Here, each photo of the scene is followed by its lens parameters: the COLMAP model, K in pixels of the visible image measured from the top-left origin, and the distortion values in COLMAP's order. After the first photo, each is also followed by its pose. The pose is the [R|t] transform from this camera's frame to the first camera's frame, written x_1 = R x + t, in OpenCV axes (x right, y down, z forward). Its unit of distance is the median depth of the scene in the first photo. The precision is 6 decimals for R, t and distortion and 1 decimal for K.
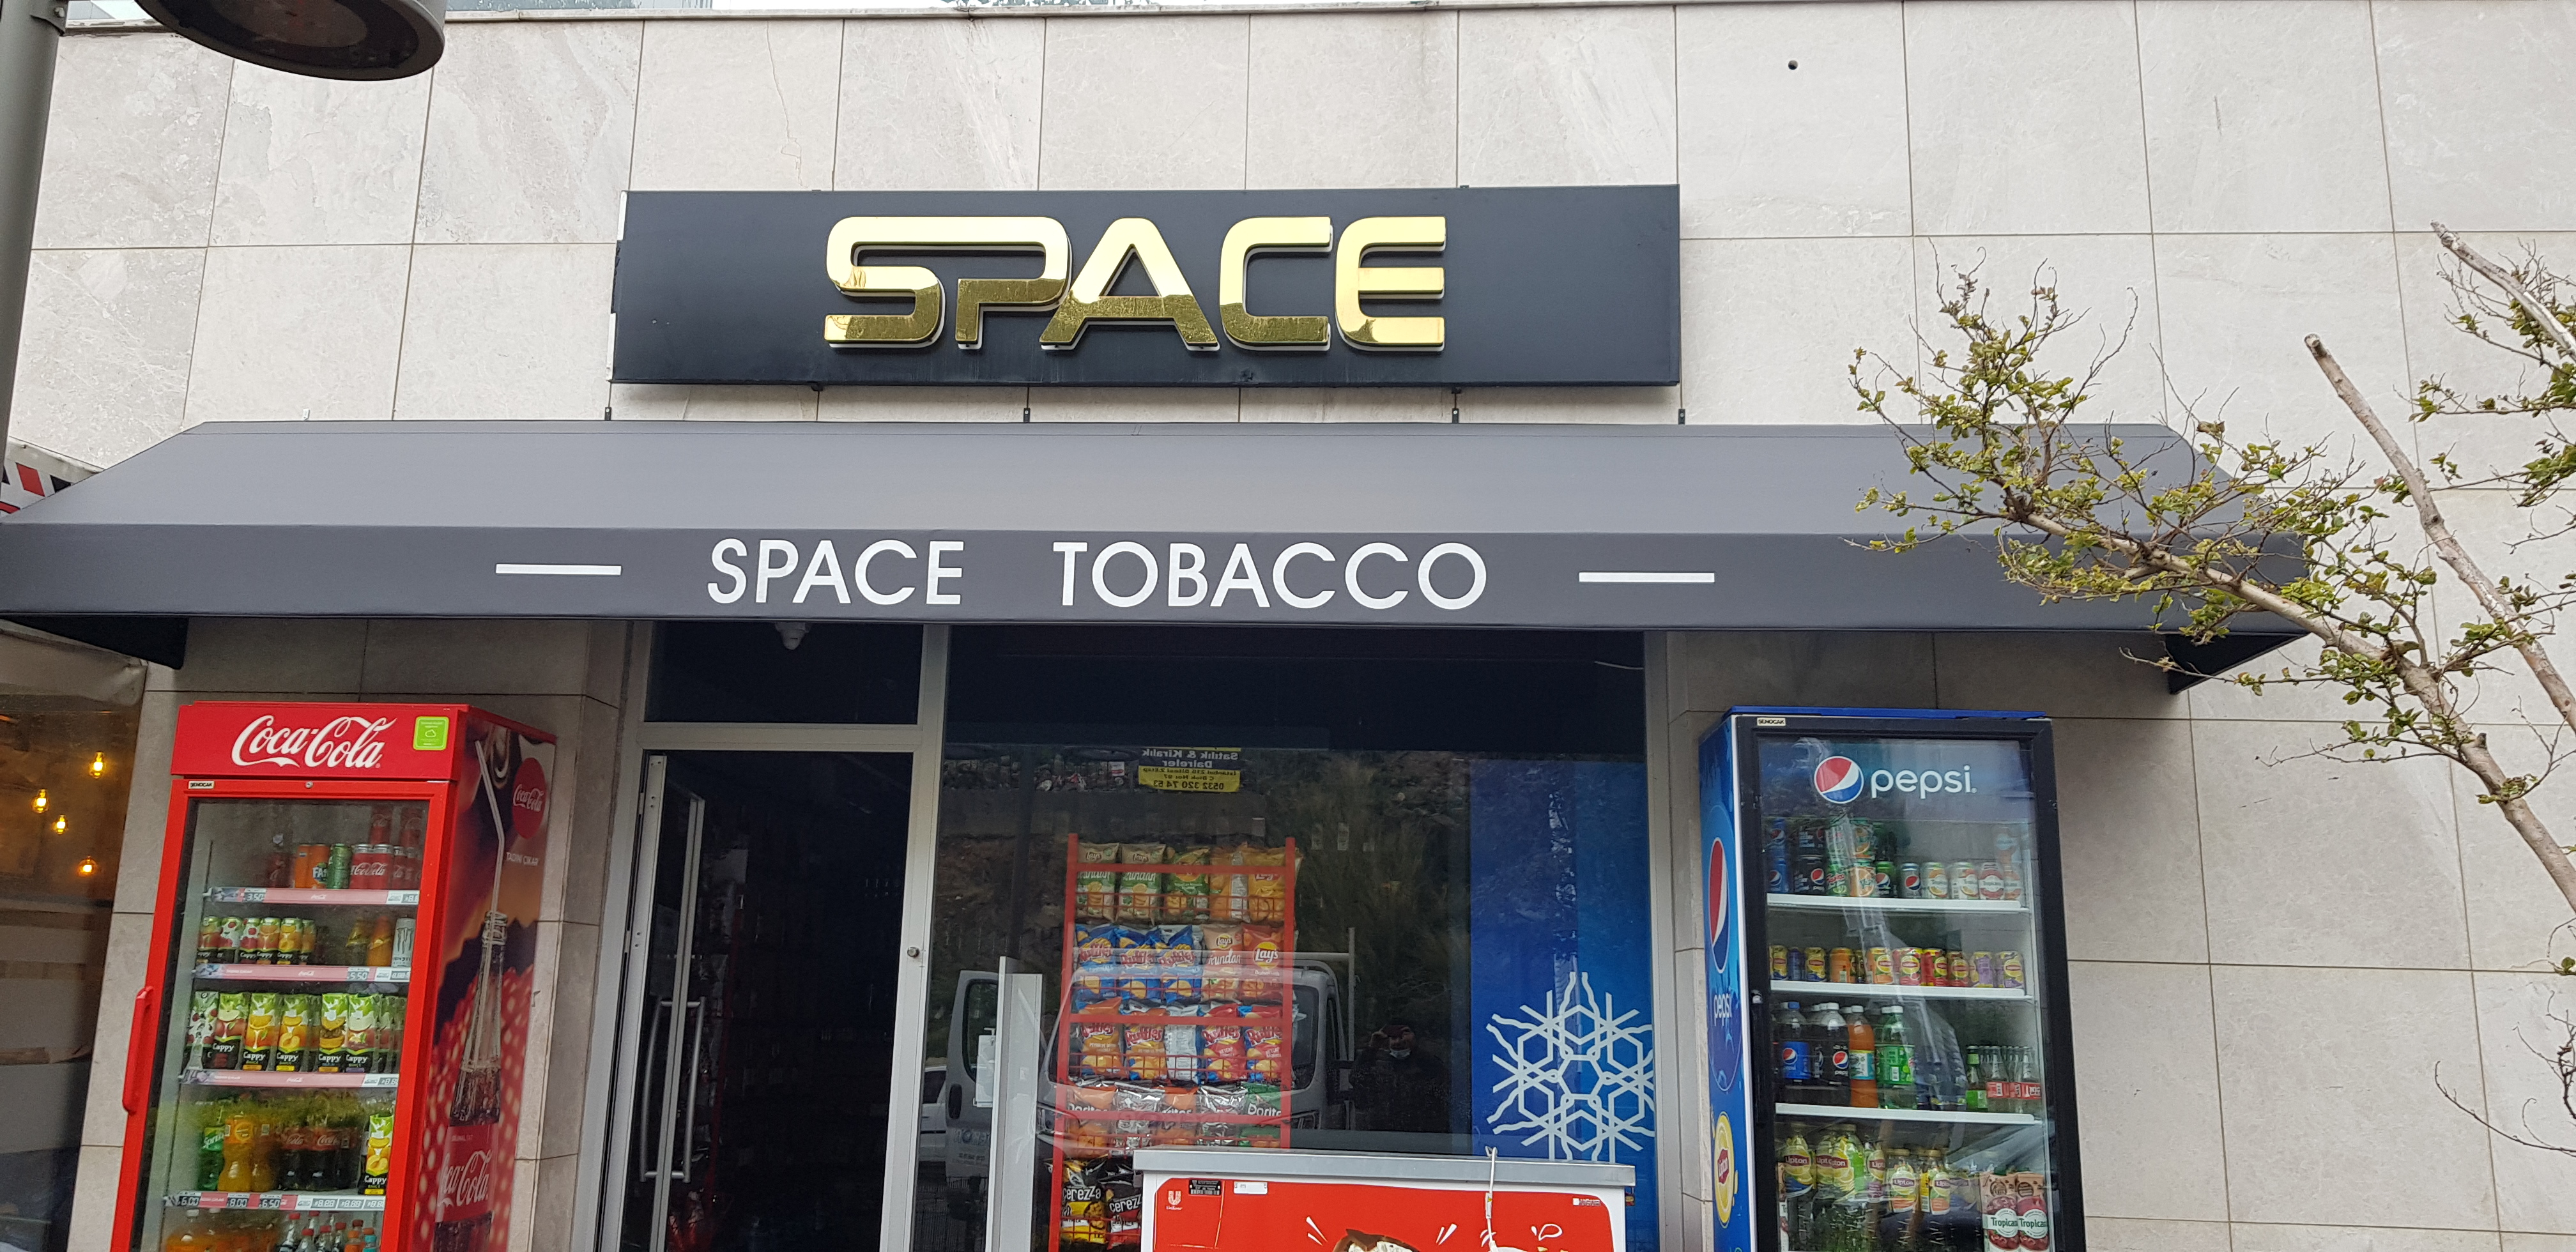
lens RADIAL K [[1982.7, 0, 1218.1], [0, 1982.7, 542.9], [0, 0, 1]] dist [0.159110, -0.274833]
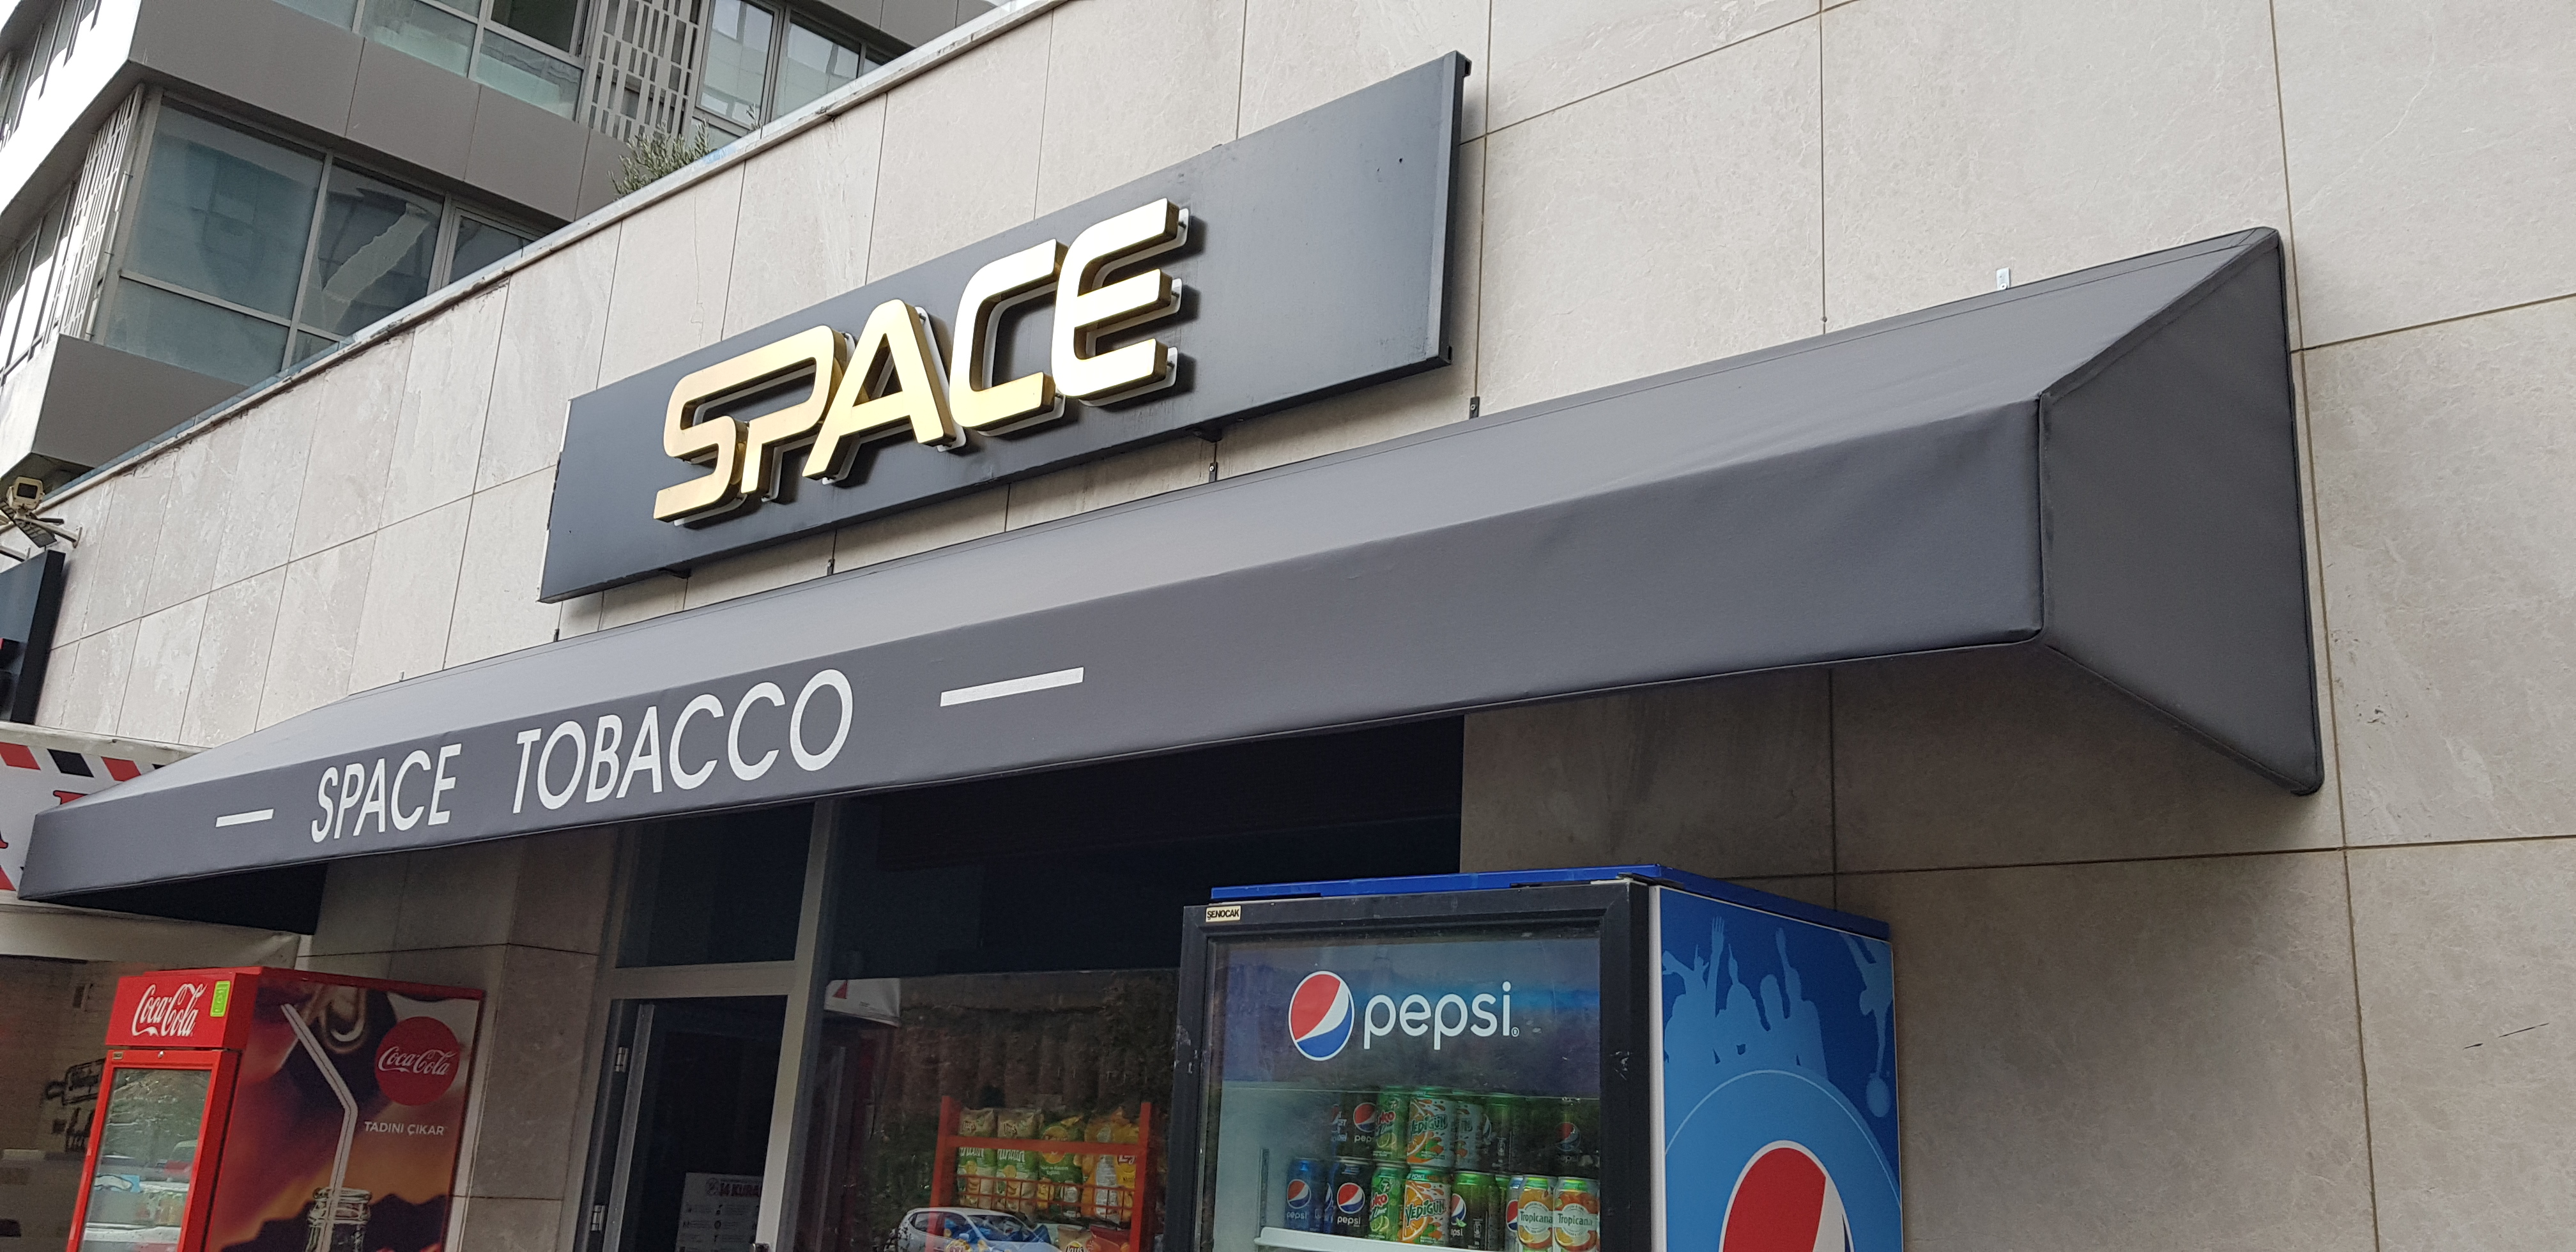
lens RADIAL K [[1989.3, 0, 1232.2], [0, 1989.3, 571.0], [0, 0, 1]] dist [0.120360, -0.172812]
pose [[0.789141, -0.153347, -0.594761, 0.582915], [0.103325, 0.987676, -0.117557, 0.055701], [0.605458, 0.031316, 0.795261, 0.510710]]
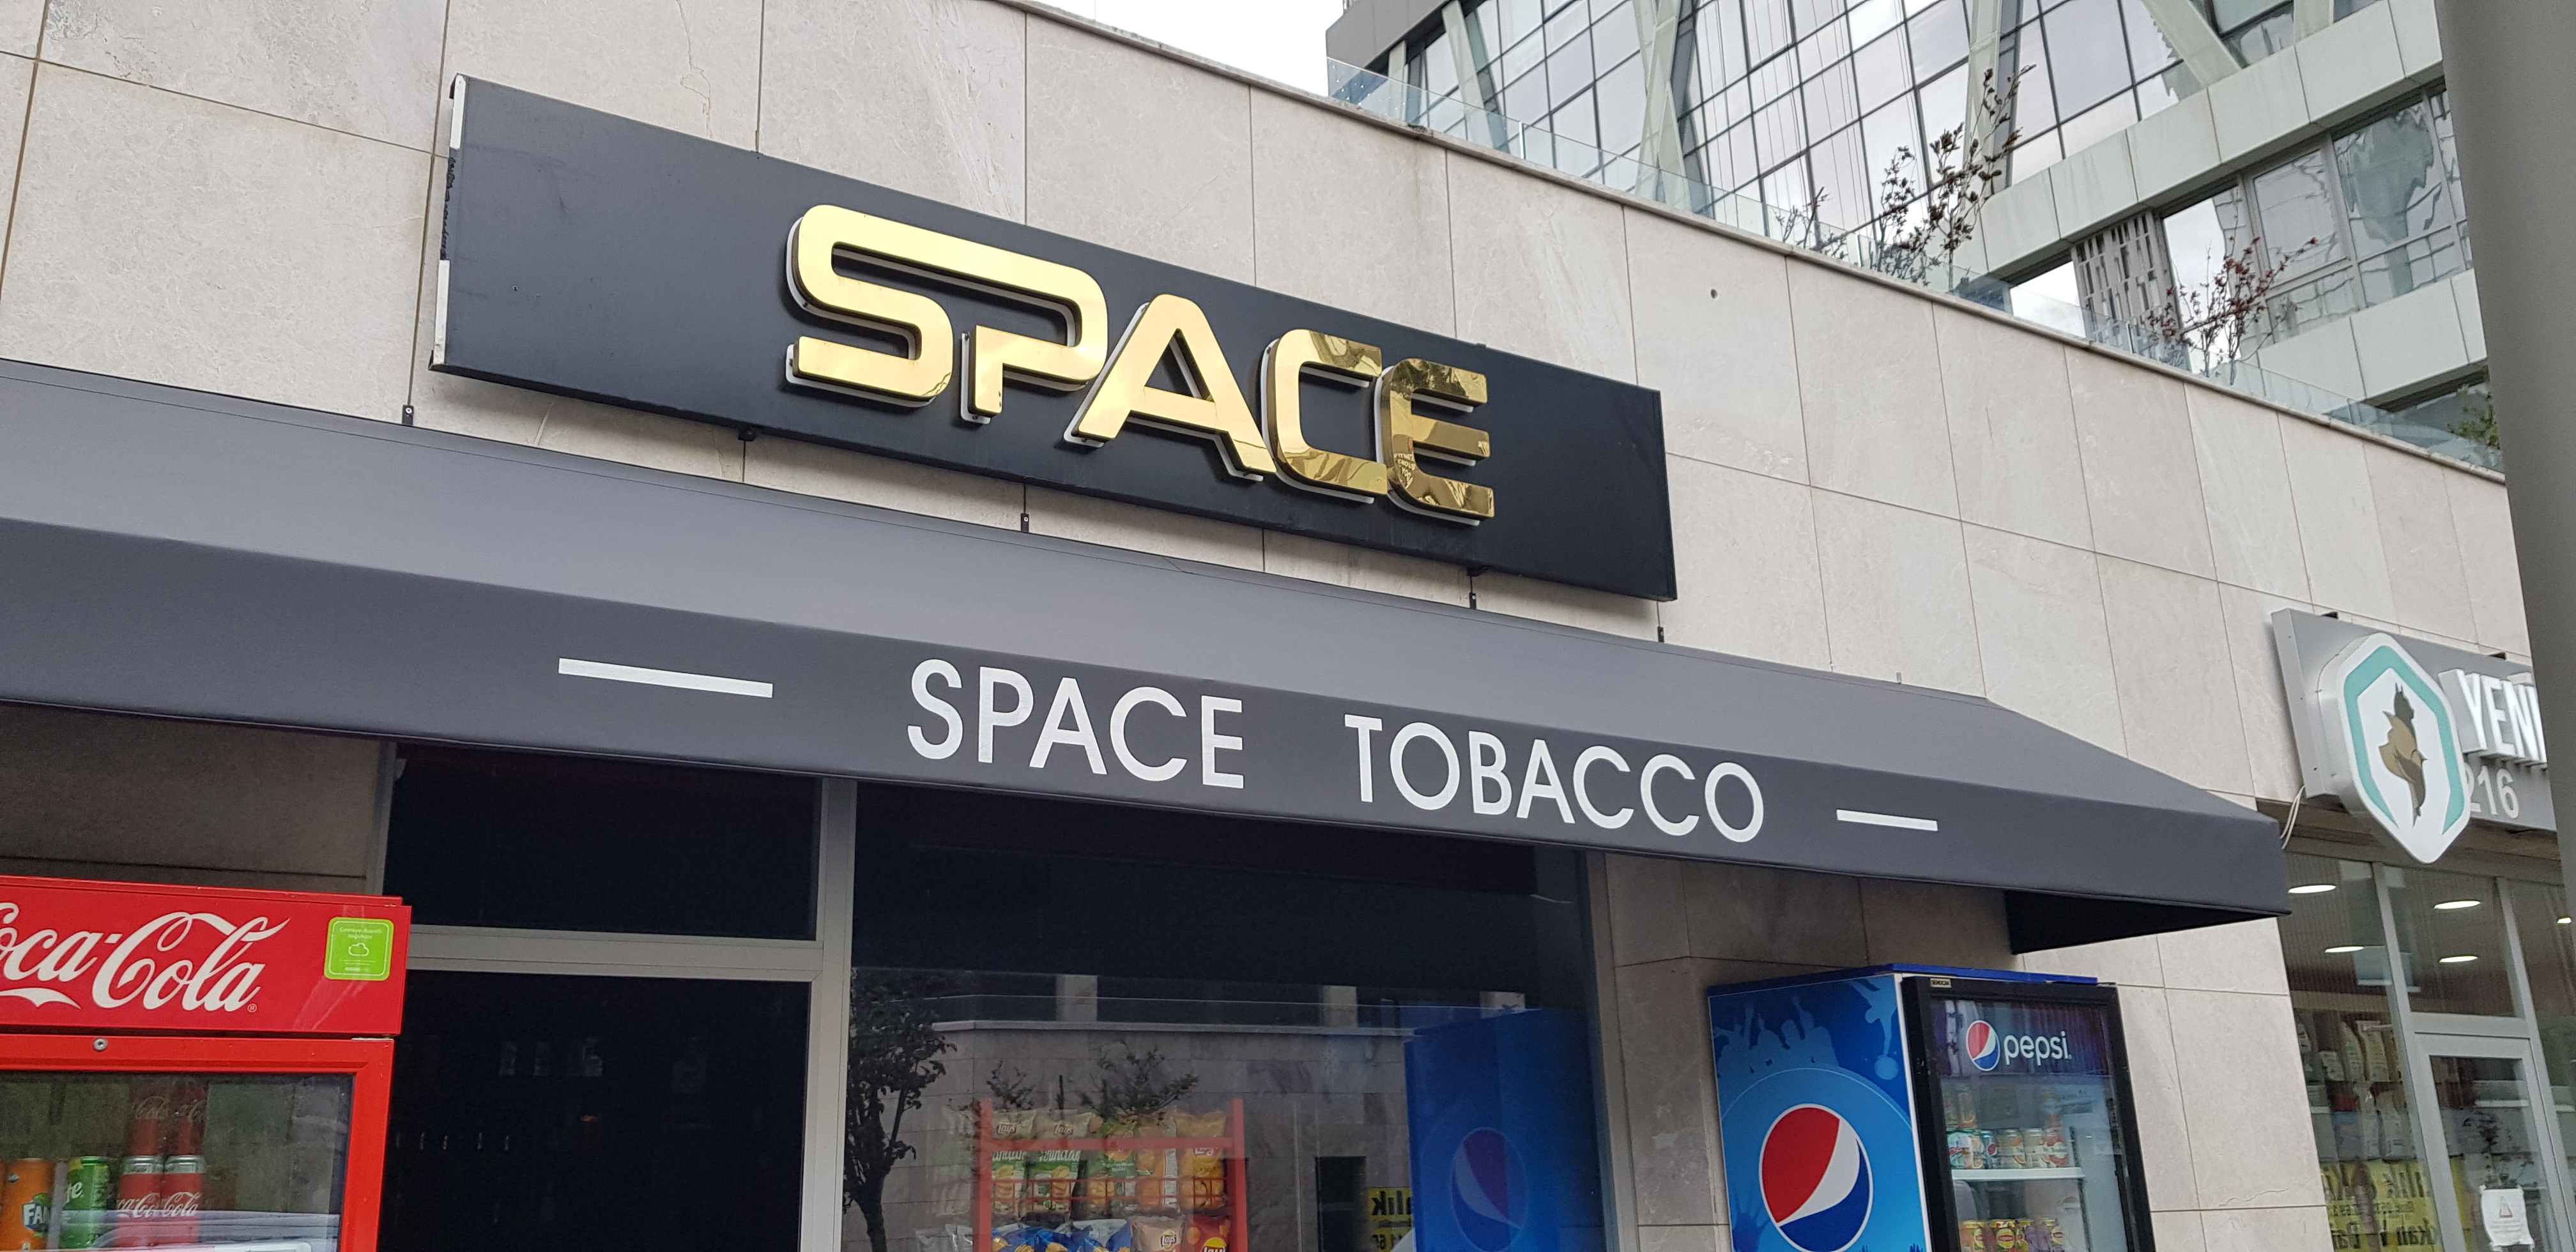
lens RADIAL K [[1989.3, 0, 1232.2], [0, 1989.3, 571.0], [0, 0, 1]] dist [0.120360, -0.172812]
pose [[0.793236, 0.139256, 0.592777, -0.533497], [-0.095084, 0.989884, -0.105307, 0.027495], [-0.601445, 0.027170, 0.798452, 0.407617]]
